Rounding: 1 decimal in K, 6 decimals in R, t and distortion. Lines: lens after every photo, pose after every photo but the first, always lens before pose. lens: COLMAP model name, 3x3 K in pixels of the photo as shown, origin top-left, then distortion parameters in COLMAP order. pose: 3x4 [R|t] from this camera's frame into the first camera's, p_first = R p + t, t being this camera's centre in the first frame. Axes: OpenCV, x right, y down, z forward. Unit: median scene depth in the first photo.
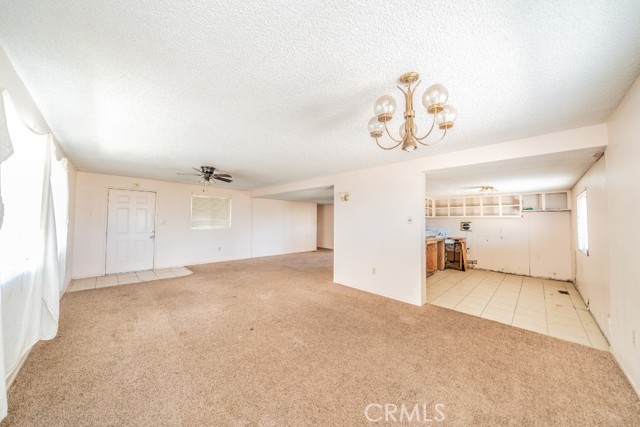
lens RADIAL K [[220.8, 0, 319.0], [0, 220.8, 214.4], [0, 0, 1]] dist [-0.005791, -0.000149]
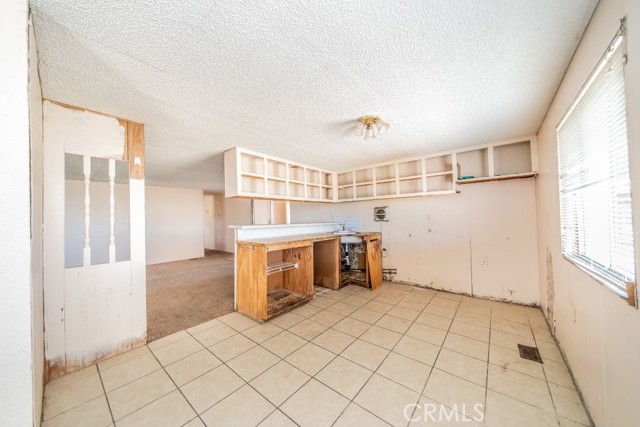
lens RADIAL K [[220.8, 0, 320.3], [0, 220.8, 213.9], [0, 0, 1]] dist [-0.005791, -0.000149]
pose [[0.993902, -0.033232, 0.105142, 0.497590], [0.031248, 0.999302, 0.020462, 0.041938], [-0.105749, -0.017052, 0.994247, 0.459288]]
